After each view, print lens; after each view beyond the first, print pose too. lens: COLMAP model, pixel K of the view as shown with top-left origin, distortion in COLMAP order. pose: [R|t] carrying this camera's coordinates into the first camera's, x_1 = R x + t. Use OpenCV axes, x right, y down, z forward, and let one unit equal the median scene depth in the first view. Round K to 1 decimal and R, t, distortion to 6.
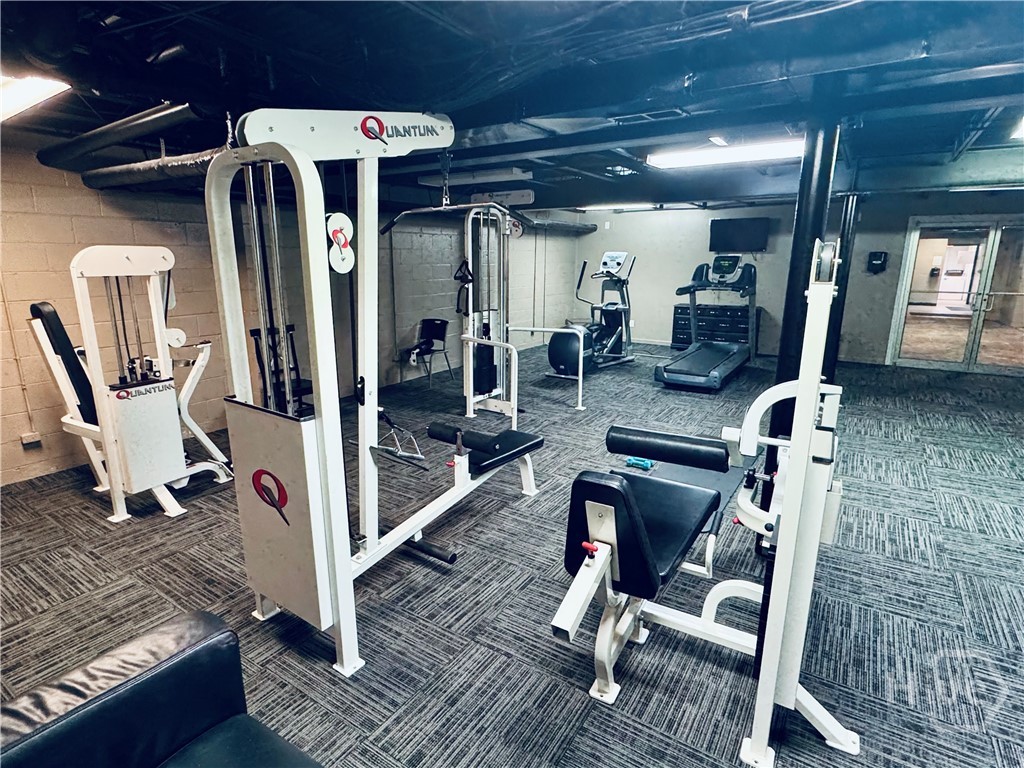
lens RADIAL K [[536.6, 0, 512.0], [0, 536.6, 384.0], [0, 0, 1]] dist [-0.000829, -0.000173]
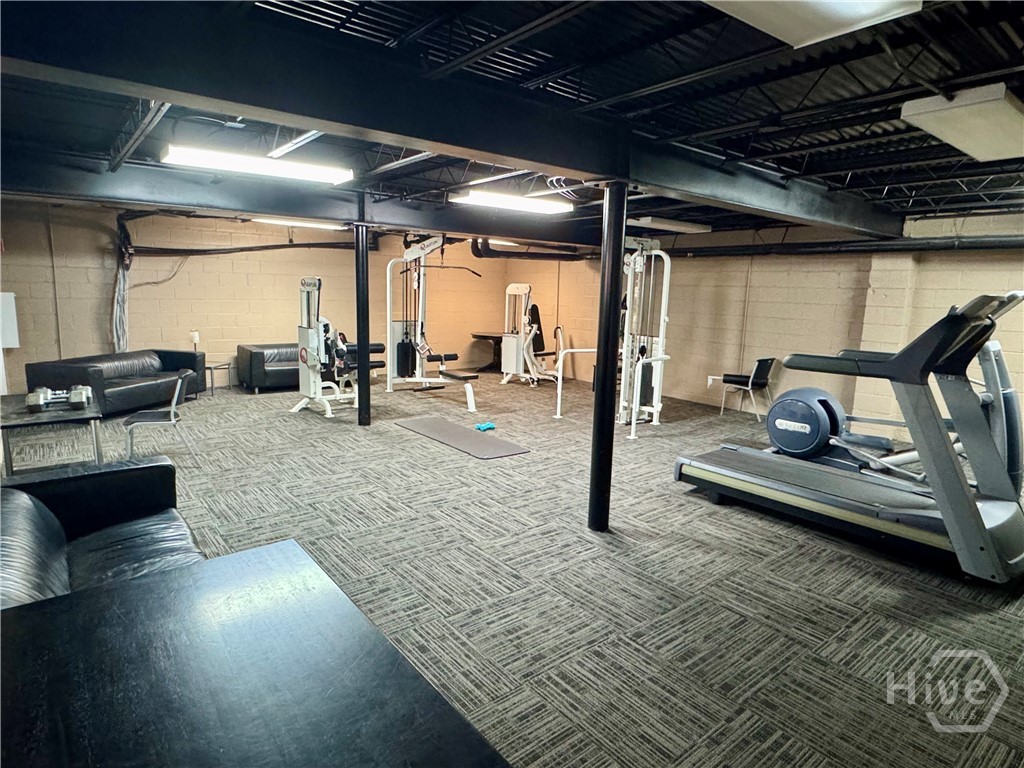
lens RADIAL K [[588.4, 0, 512.0], [0, 588.4, 384.0], [0, 0, 1]] dist [-0.000130, -0.000012]
pose [[-0.301477, 0.142042, -0.942834, 1.882727], [-0.246194, 0.943713, 0.220896, -0.365426], [0.921141, 0.298715, -0.249538, 1.592533]]
